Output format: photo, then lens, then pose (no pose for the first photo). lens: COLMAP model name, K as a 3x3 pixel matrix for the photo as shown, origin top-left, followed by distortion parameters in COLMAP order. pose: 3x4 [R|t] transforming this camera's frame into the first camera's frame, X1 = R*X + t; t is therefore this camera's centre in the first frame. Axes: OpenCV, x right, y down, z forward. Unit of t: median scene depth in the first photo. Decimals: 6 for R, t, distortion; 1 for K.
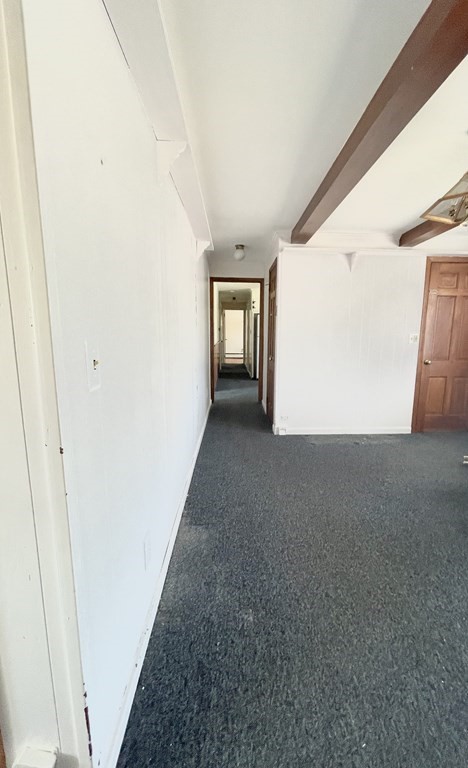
lens RADIAL K [[312.0, 0, 245.7], [0, 312.0, 384.7], [0, 0, 1]] dist [-0.001370, -0.000116]
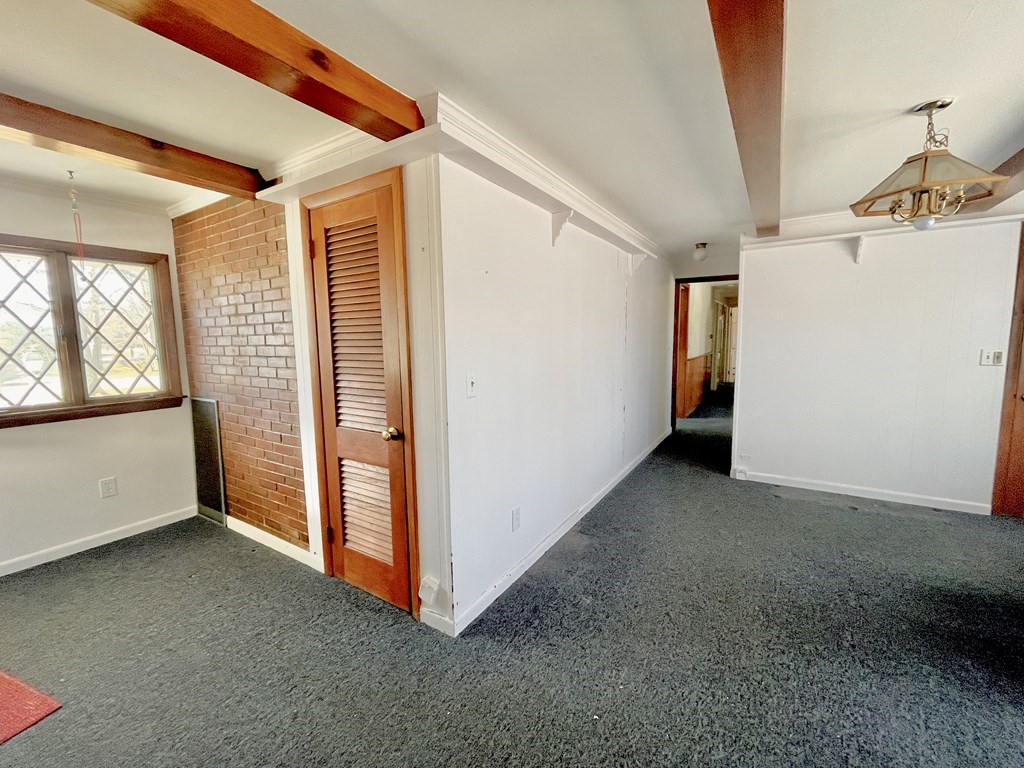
lens RADIAL K [[417.2, 0, 512.0], [0, 417.2, 384.0], [0, 0, 1]] dist [-0.000038, -0.000140]
pose [[0.820447, 0.043701, -0.570049, 0.248402], [-0.073927, 0.996813, -0.029982, -0.002096], [0.566922, 0.066740, 0.821063, -0.200457]]
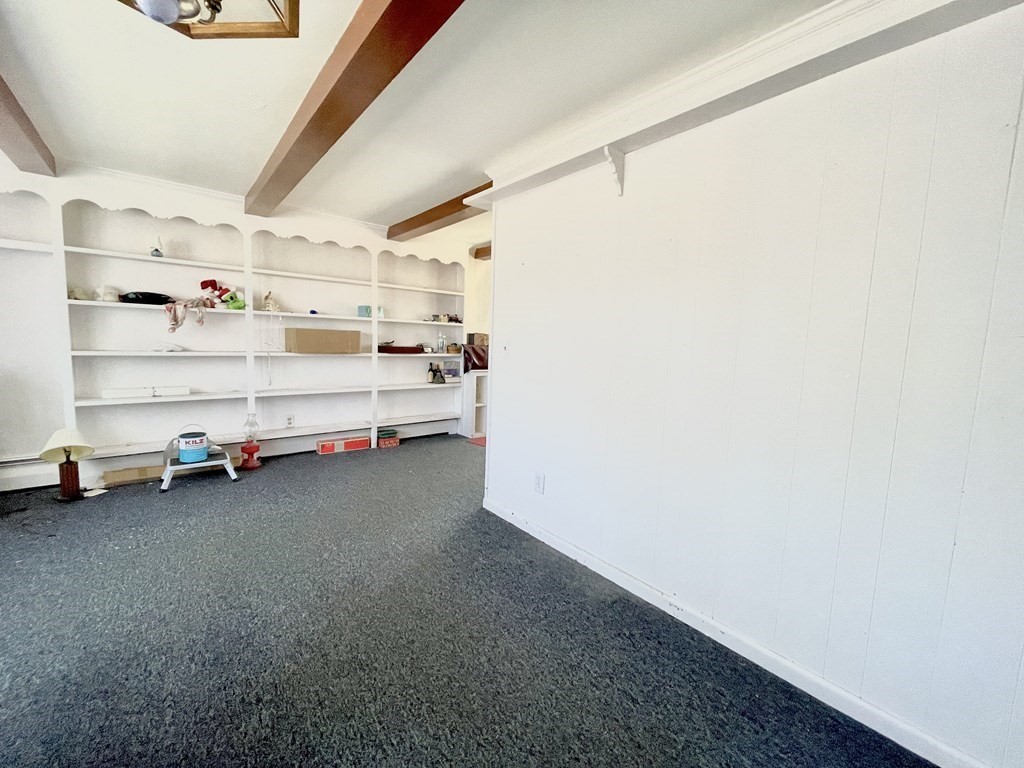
lens RADIAL K [[417.2, 0, 512.0], [0, 417.2, 384.0], [0, 0, 1]] dist [-0.000038, -0.000140]
pose [[-0.799537, 0.027063, -0.600007, 0.351845], [-0.141665, 0.962301, 0.232179, -0.134545], [0.583671, 0.270635, -0.765561, 0.837269]]
